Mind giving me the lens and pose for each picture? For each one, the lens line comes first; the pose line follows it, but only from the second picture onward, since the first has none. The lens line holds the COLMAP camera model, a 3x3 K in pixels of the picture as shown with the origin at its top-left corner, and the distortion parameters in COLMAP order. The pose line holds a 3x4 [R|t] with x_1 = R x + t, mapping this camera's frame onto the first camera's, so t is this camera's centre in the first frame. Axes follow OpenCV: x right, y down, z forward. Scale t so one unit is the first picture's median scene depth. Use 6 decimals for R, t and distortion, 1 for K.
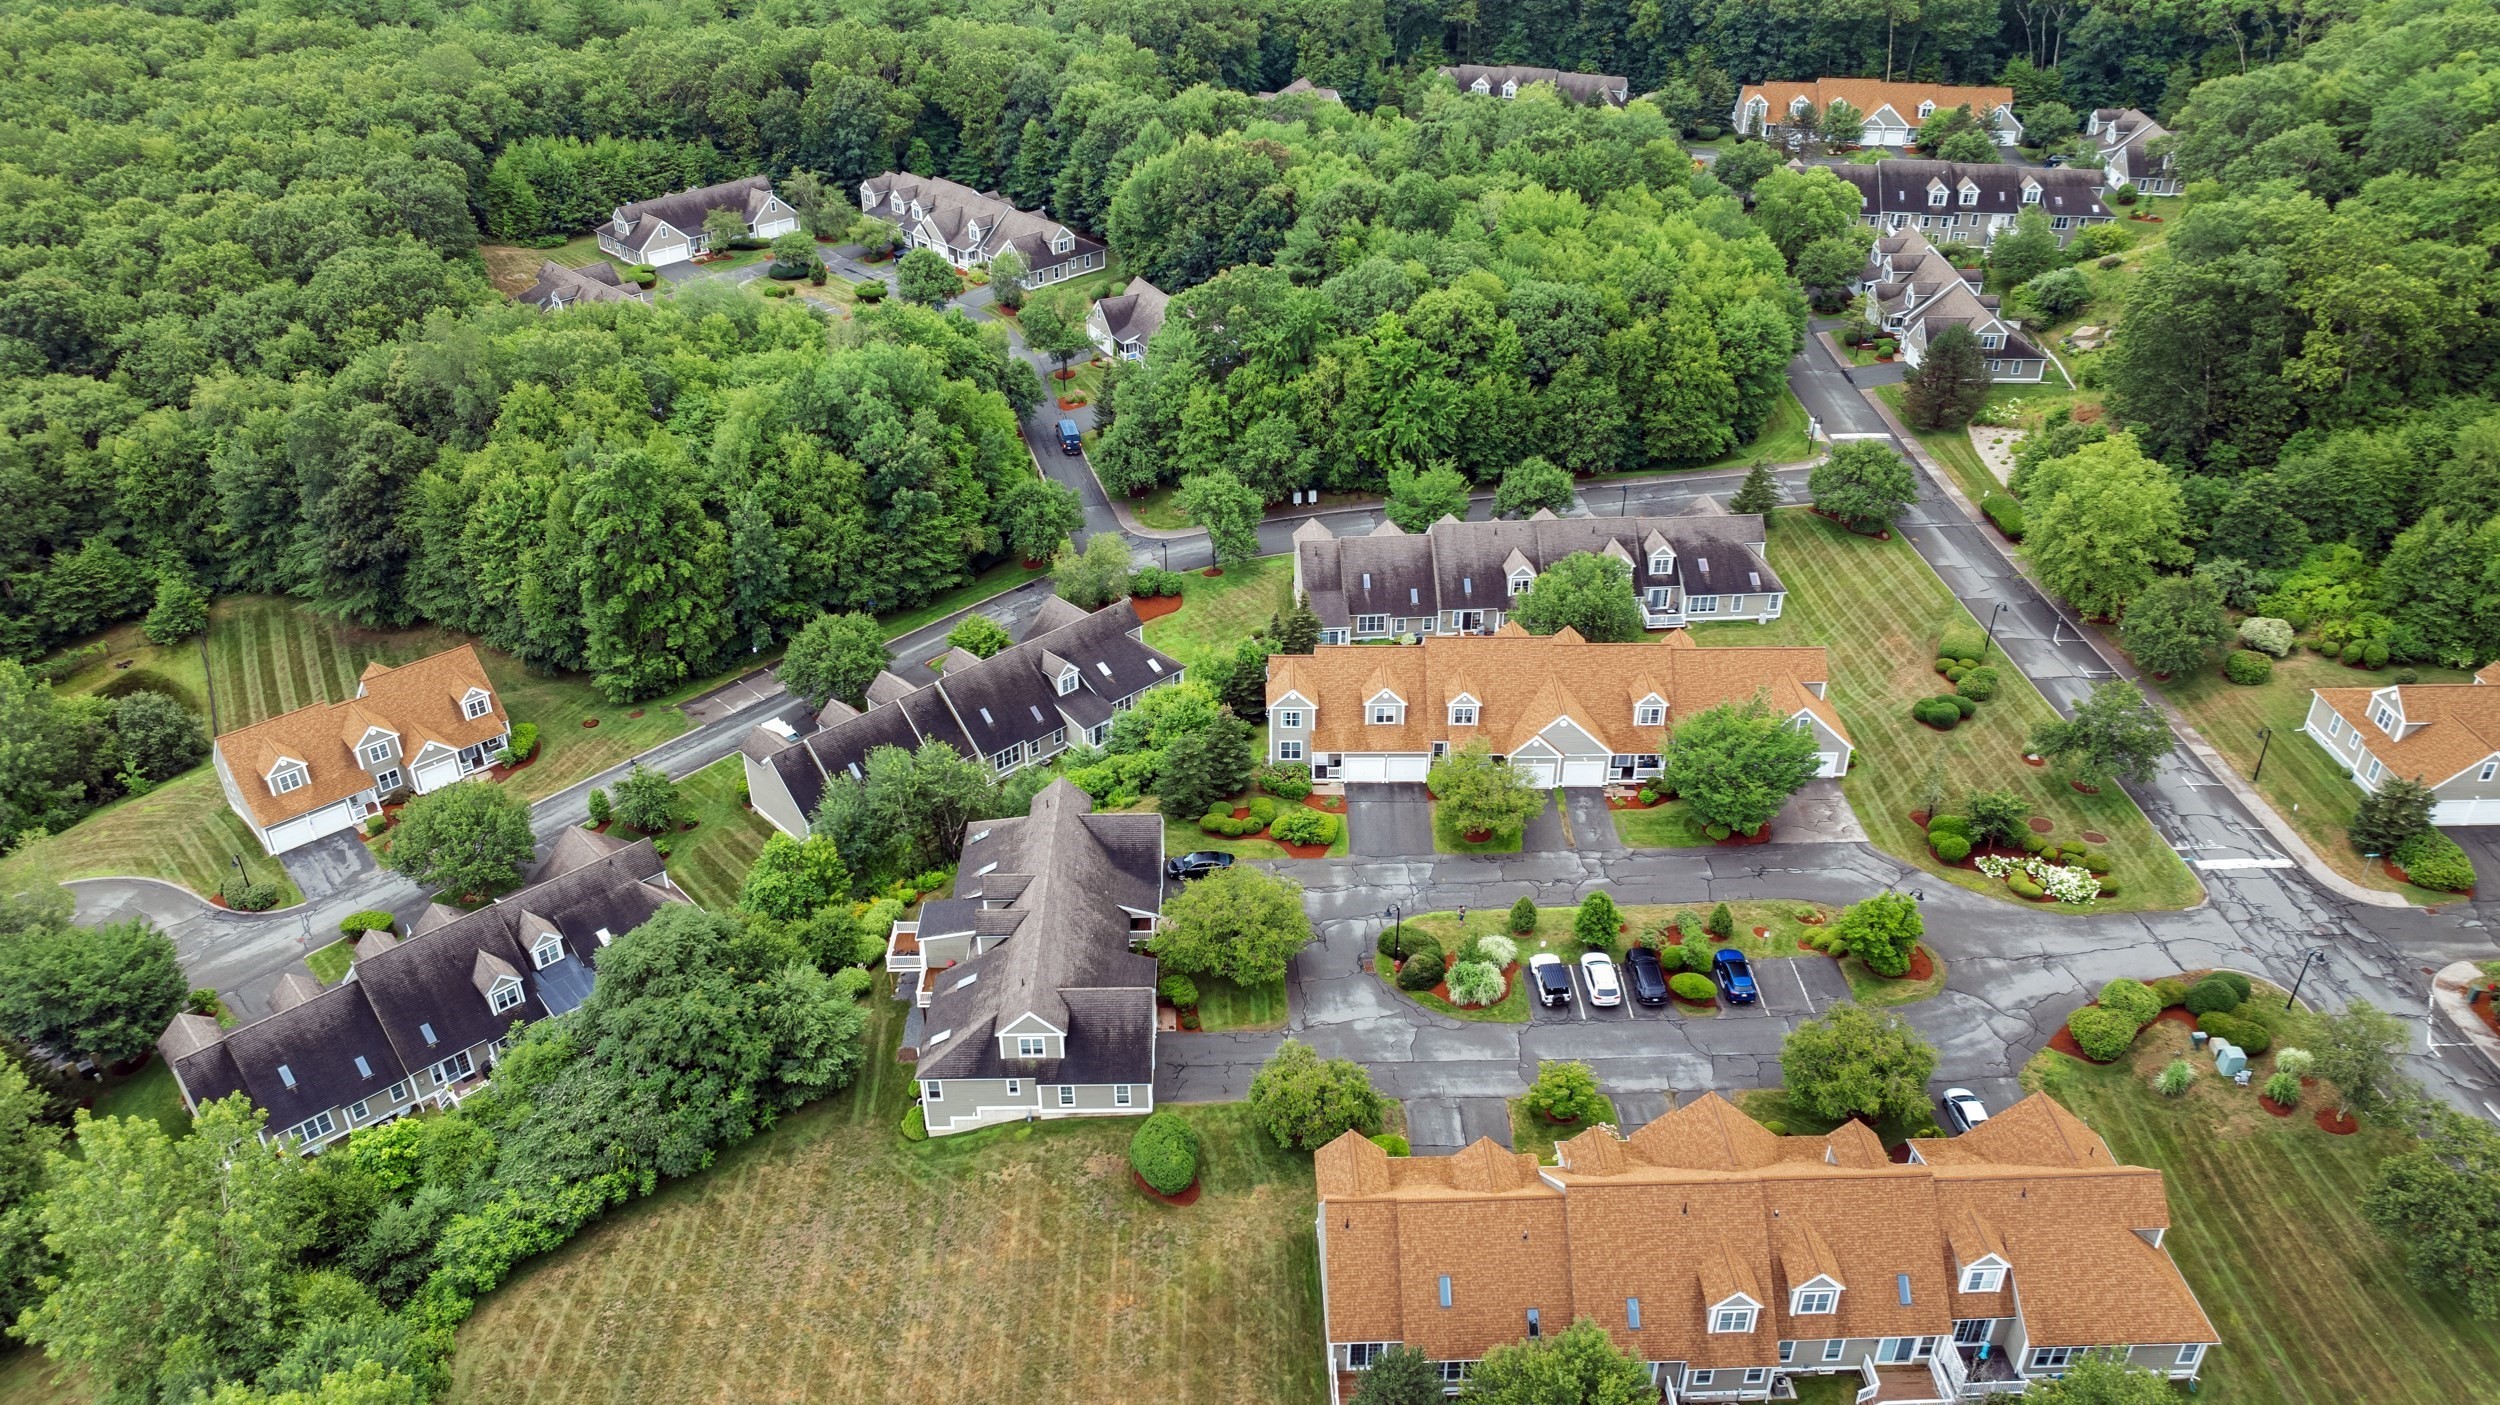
lens RADIAL K [[1789.6, 0, 1260.1], [0, 1789.6, 696.0], [0, 0, 1]] dist [-0.032218, 0.035467]
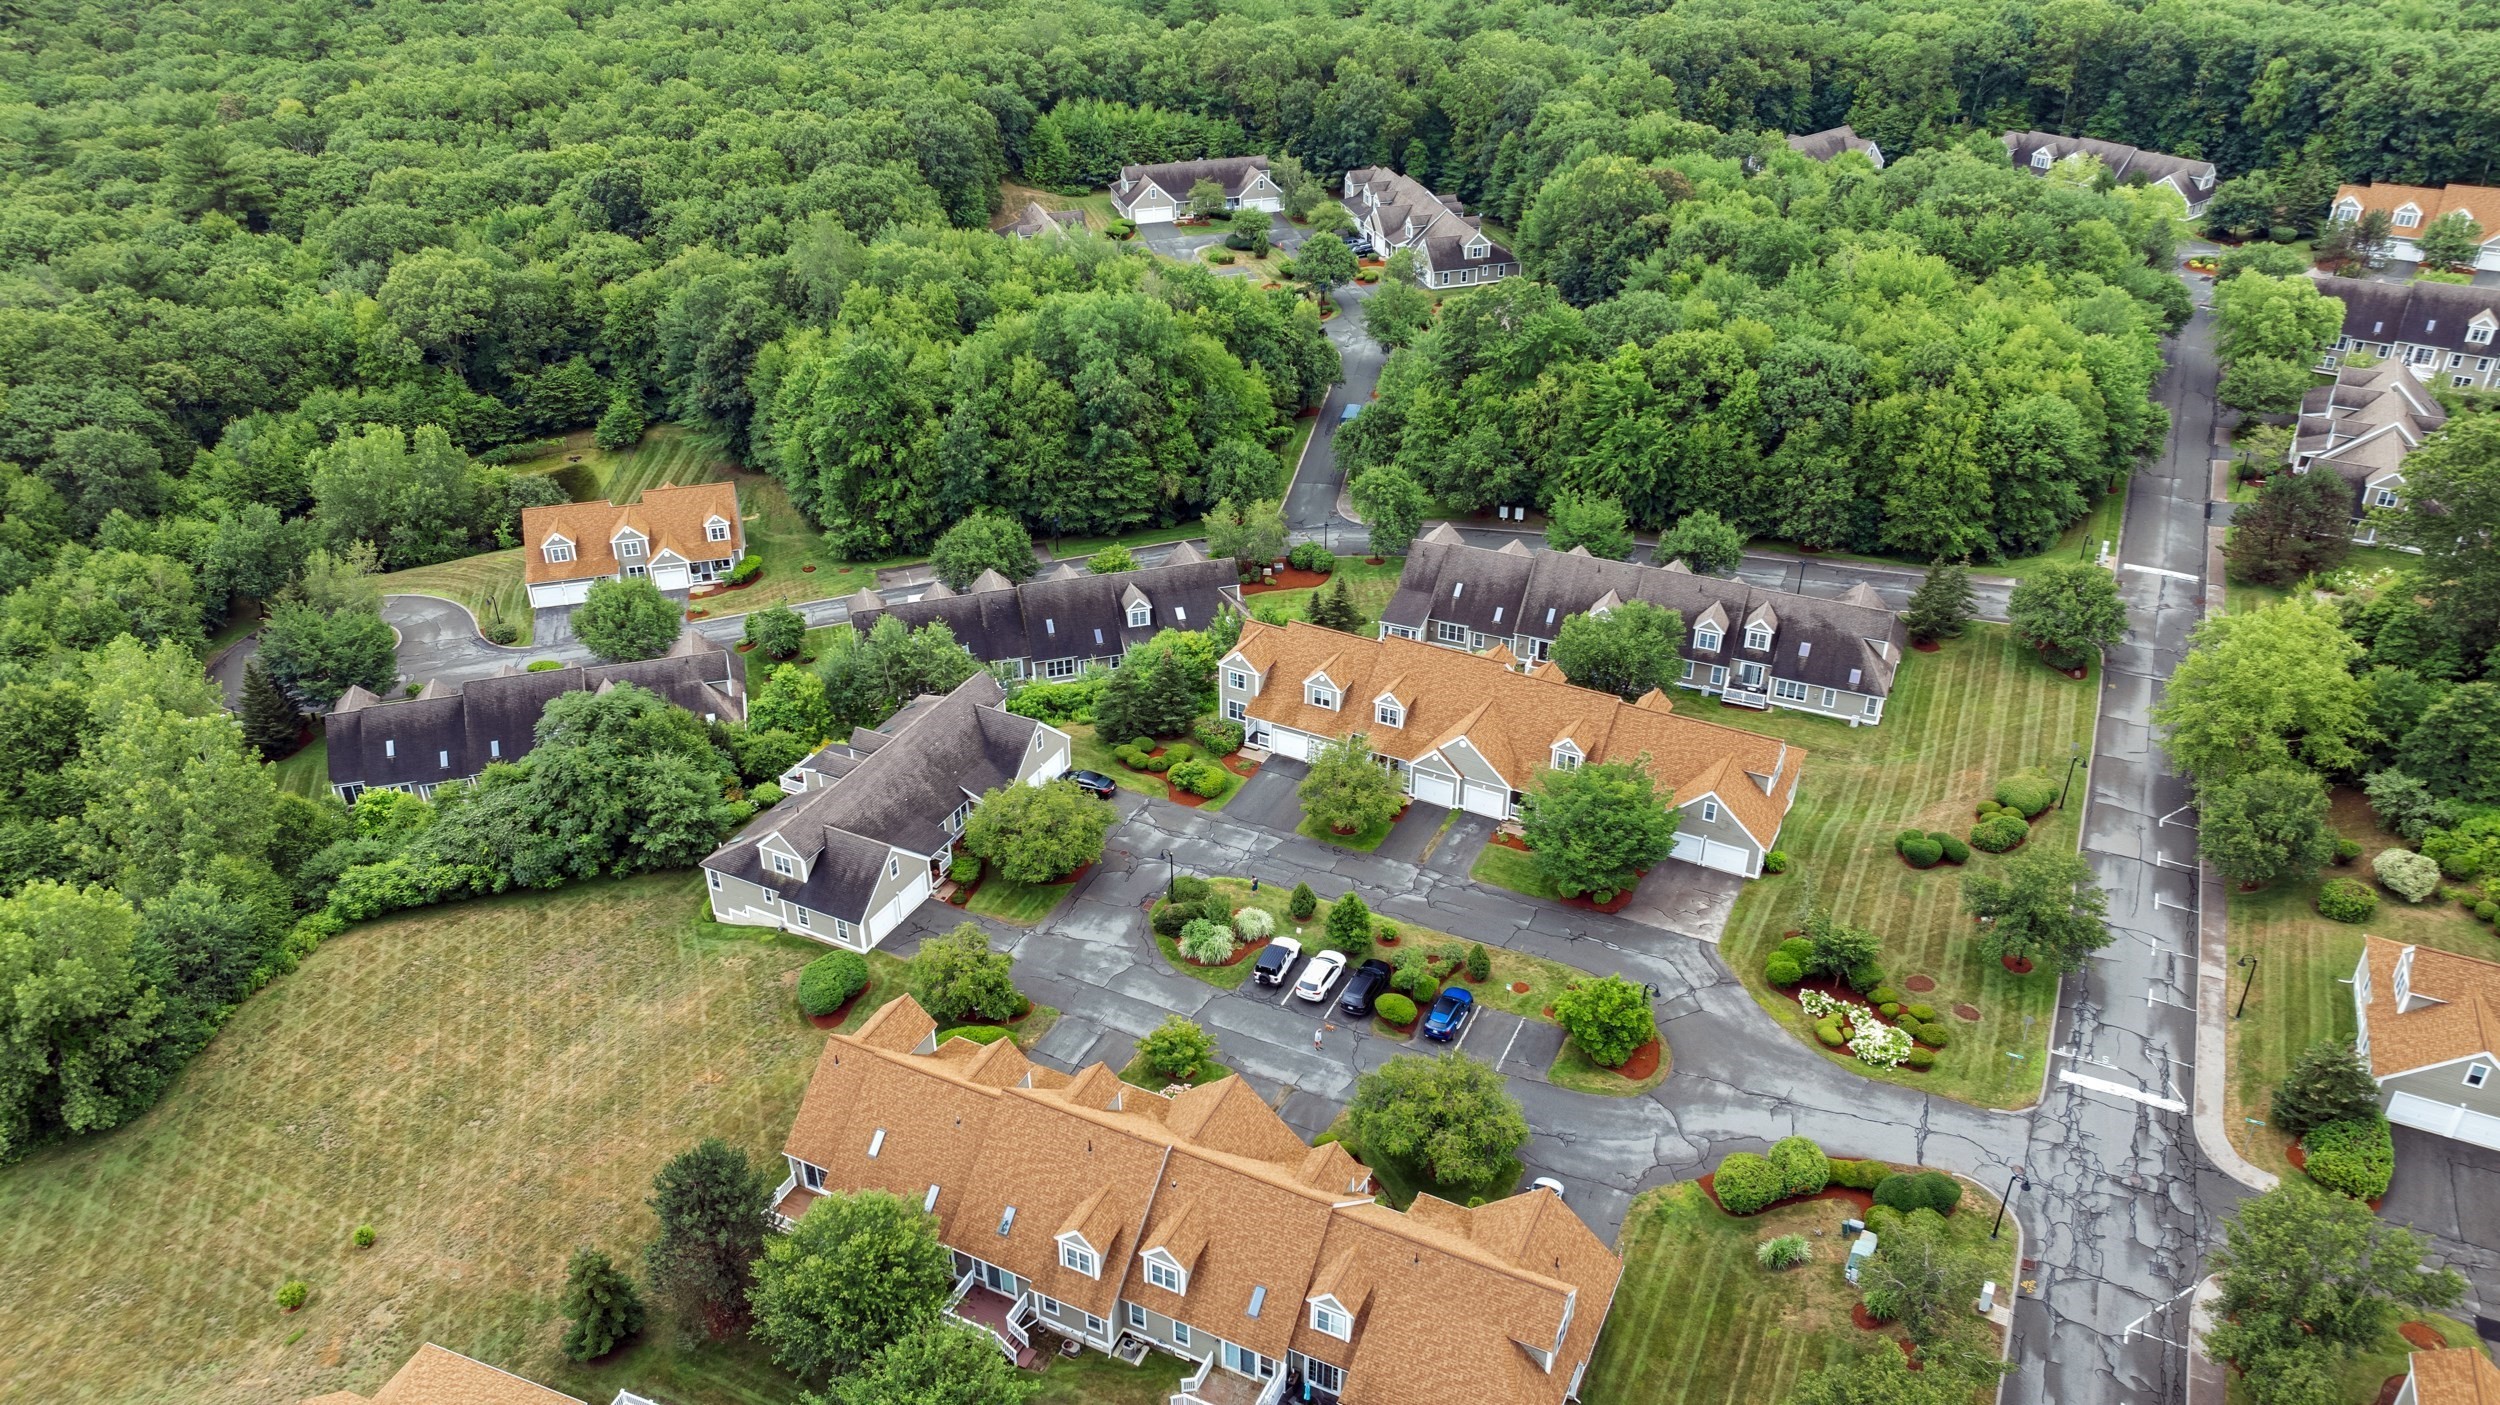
lens RADIAL K [[1789.6, 0, 1250.0], [0, 1789.6, 710.3], [0, 0, 1]] dist [-0.032218, 0.035467]
pose [[0.883691, 0.235242, -0.404663, 0.375413], [-0.239812, 0.969987, 0.040188, -0.011320], [0.401971, 0.061529, 0.913583, 0.044781]]
